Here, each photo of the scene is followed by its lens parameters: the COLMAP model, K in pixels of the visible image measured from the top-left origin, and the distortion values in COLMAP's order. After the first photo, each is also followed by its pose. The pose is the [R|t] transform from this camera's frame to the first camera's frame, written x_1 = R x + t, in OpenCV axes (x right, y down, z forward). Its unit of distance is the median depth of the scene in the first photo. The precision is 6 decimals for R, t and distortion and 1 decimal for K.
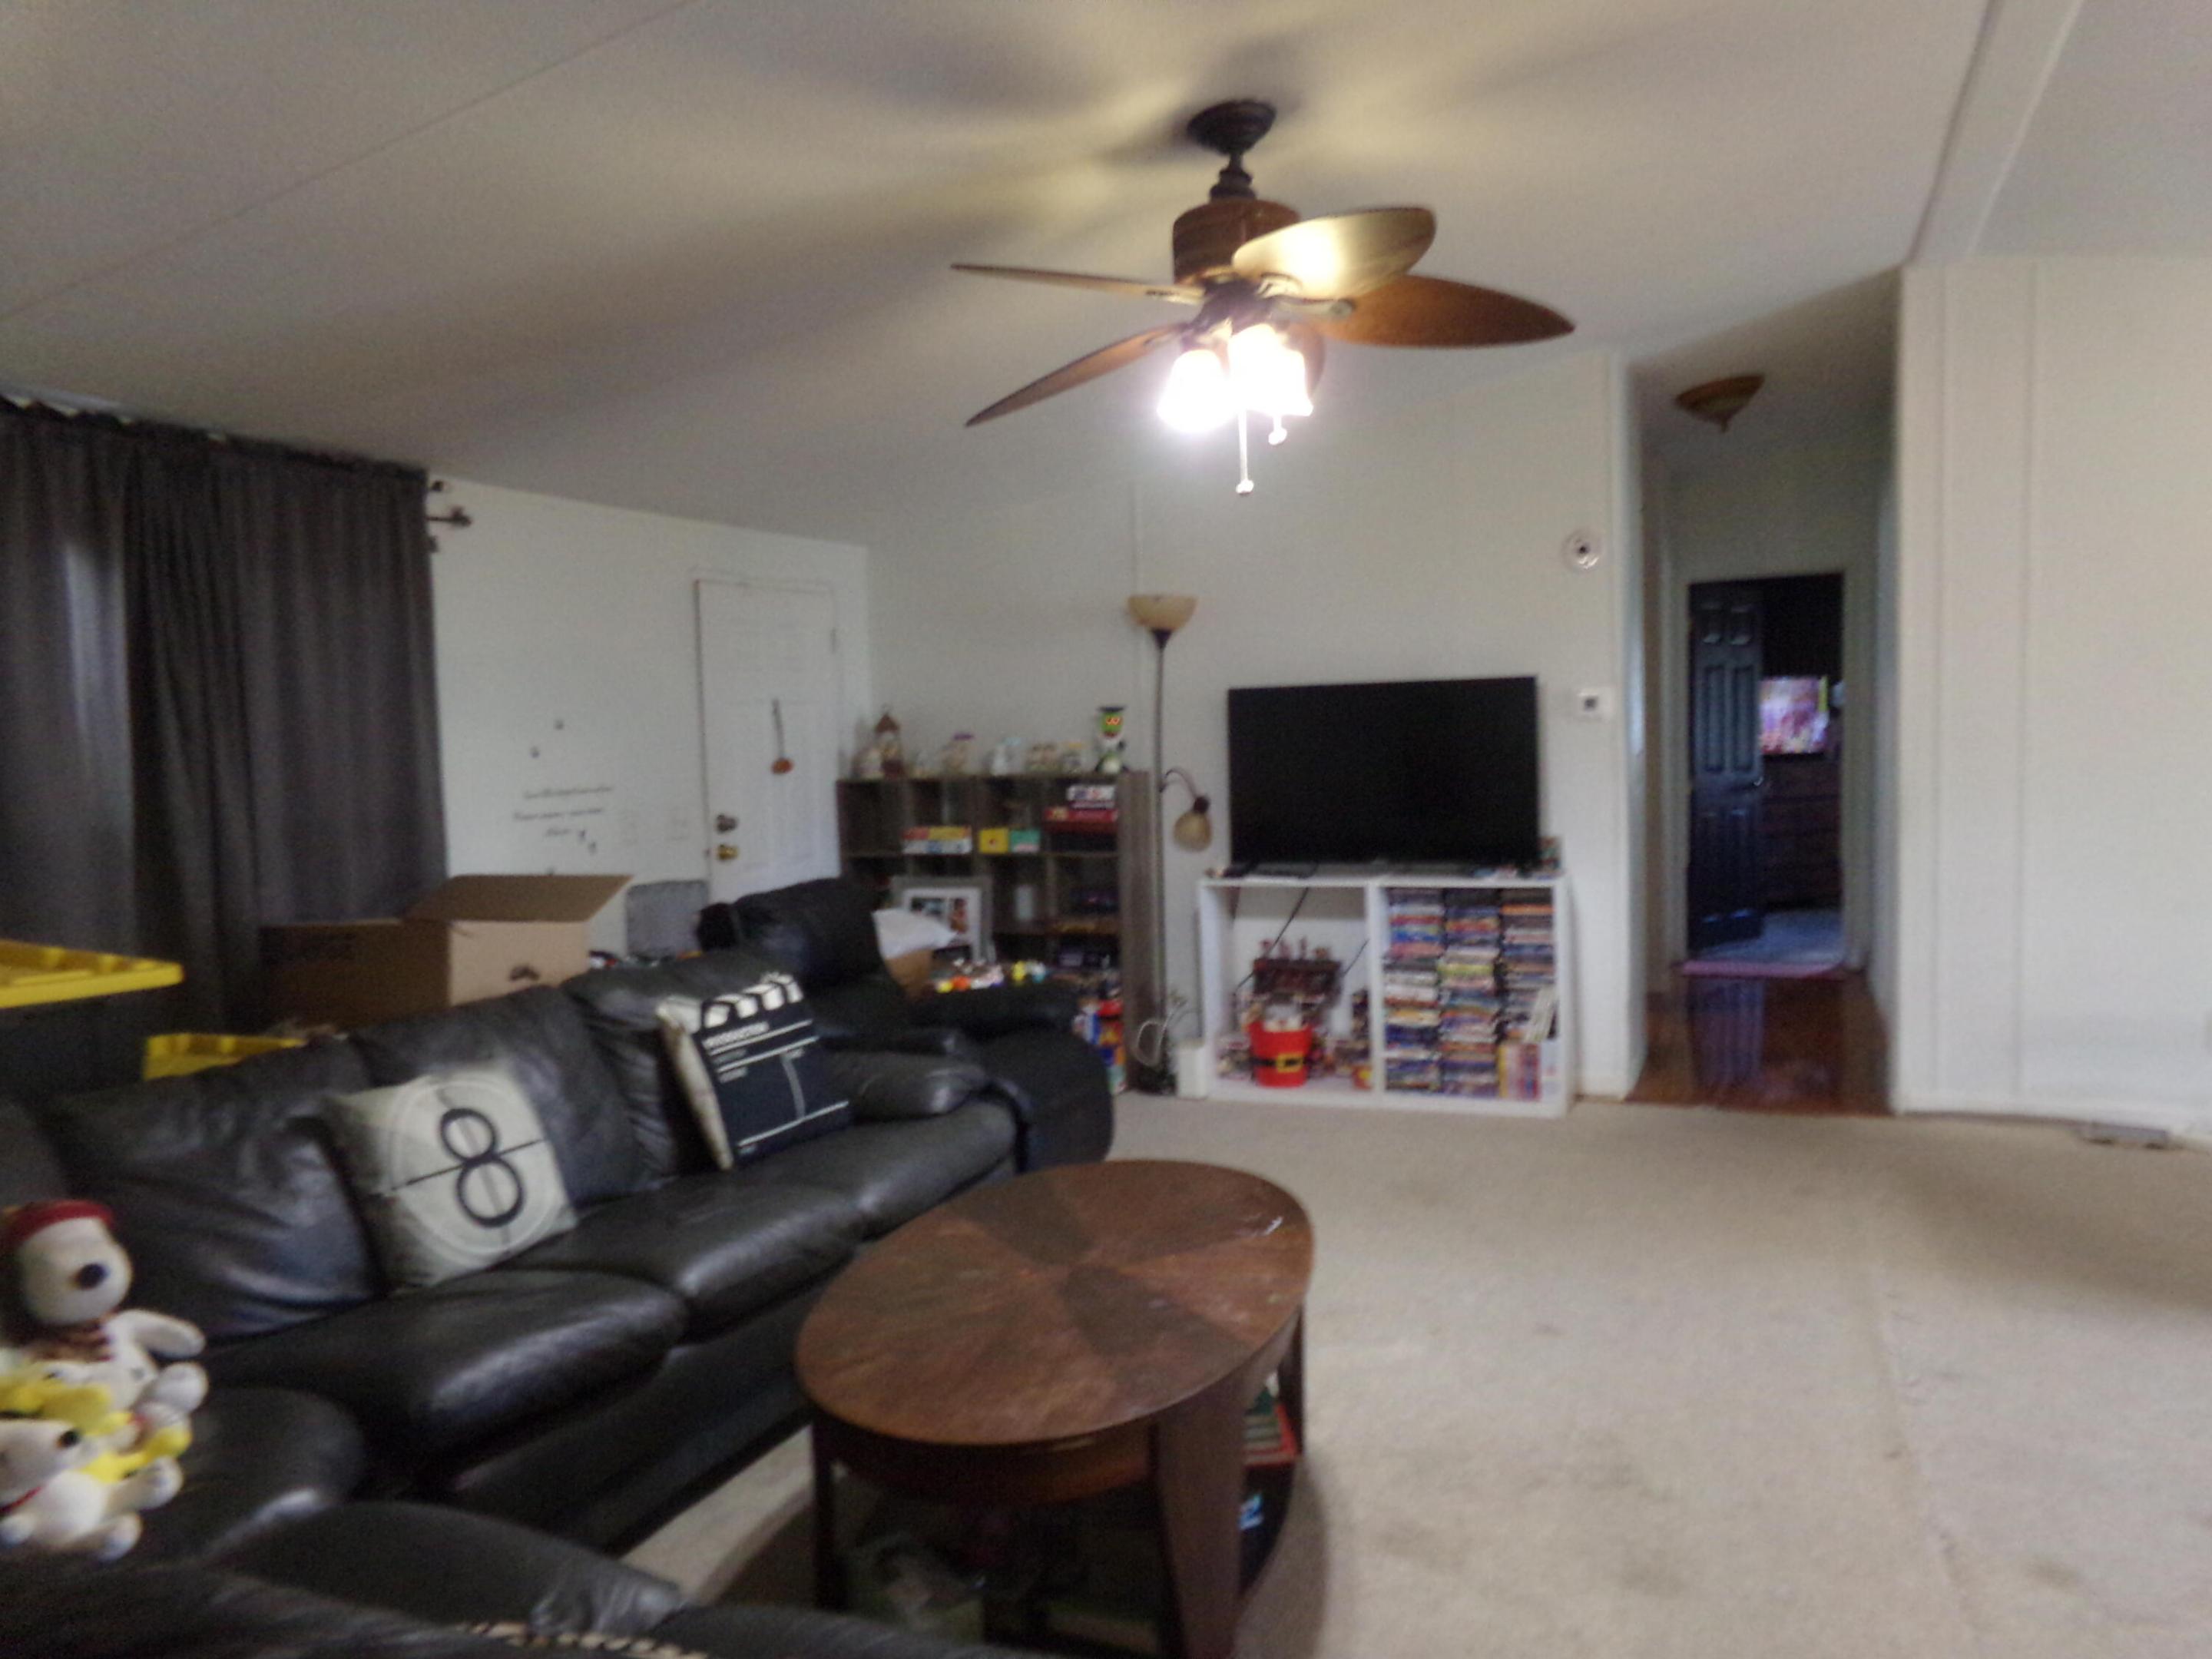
lens RADIAL K [[1619.3, 0, 1083.3], [0, 1619.3, 831.0], [0, 0, 1]] dist [0.054117, 0.002070]
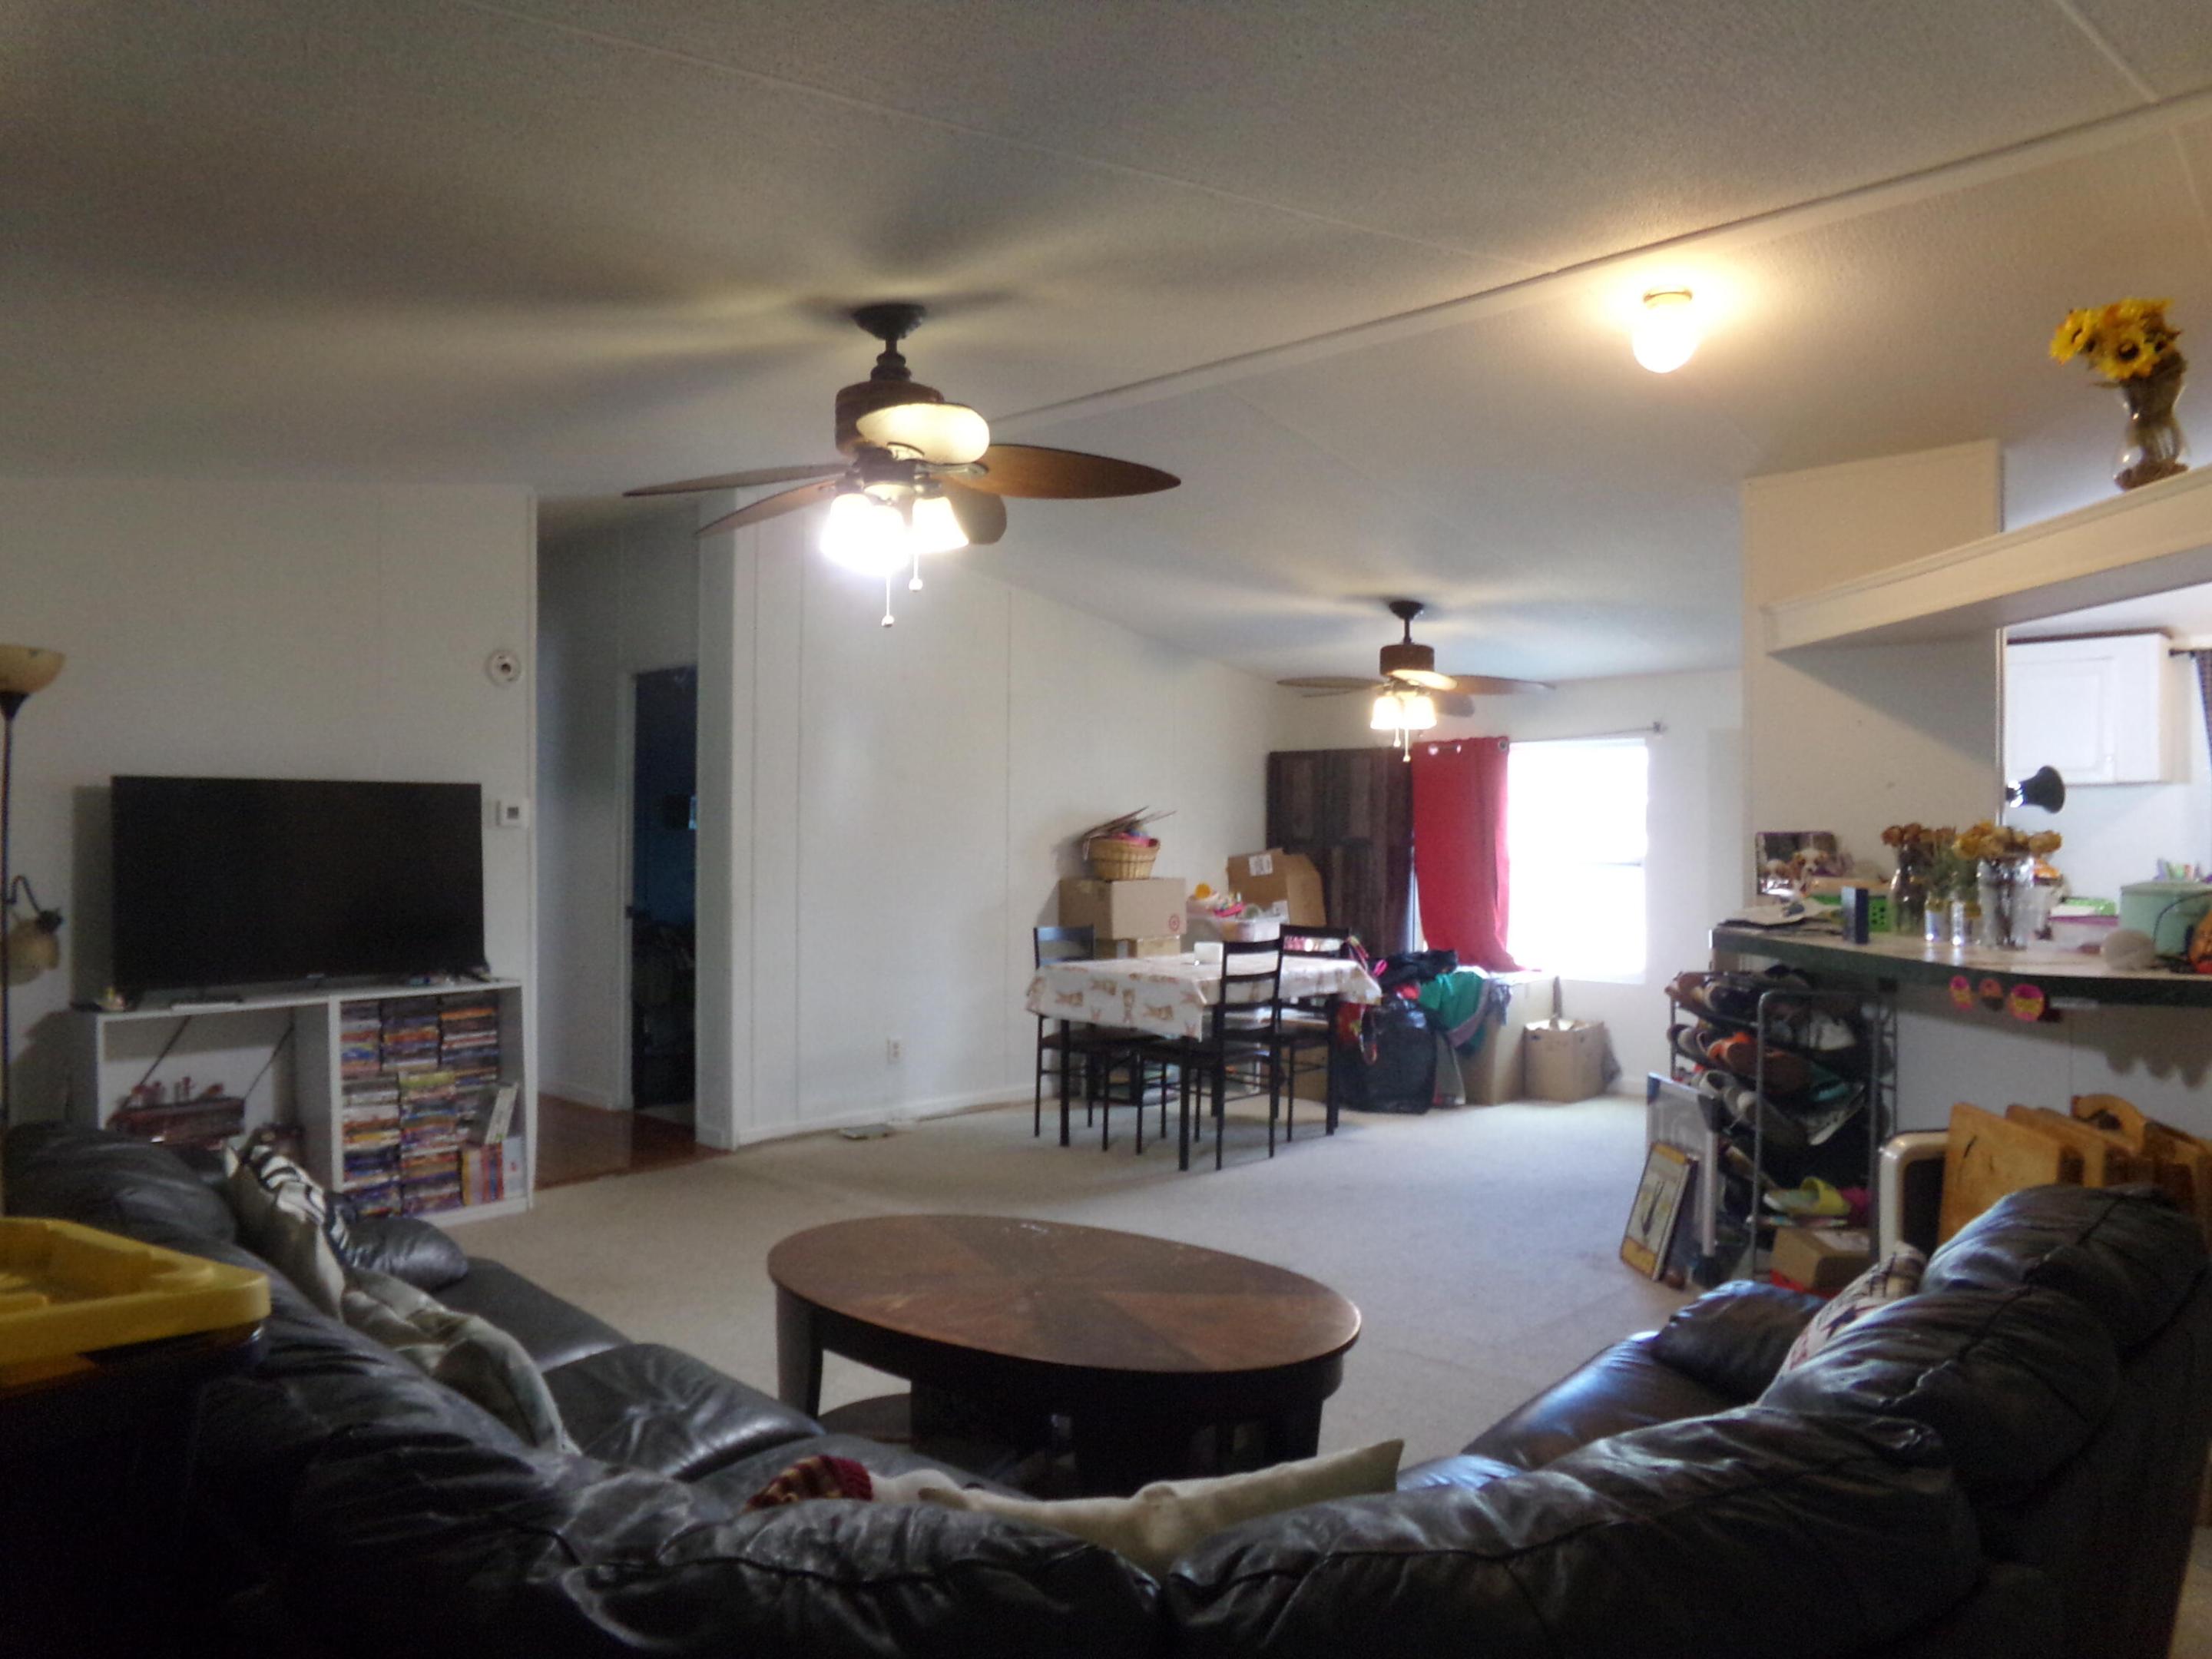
lens RADIAL K [[1619.3, 0, 1083.3], [0, 1619.3, 831.0], [0, 0, 1]] dist [0.054117, 0.002070]
pose [[0.388673, 0.022299, 0.921106, -0.519607], [0.044874, 0.998063, -0.043098, -0.003991], [-0.920282, 0.058084, 0.386919, 0.250649]]
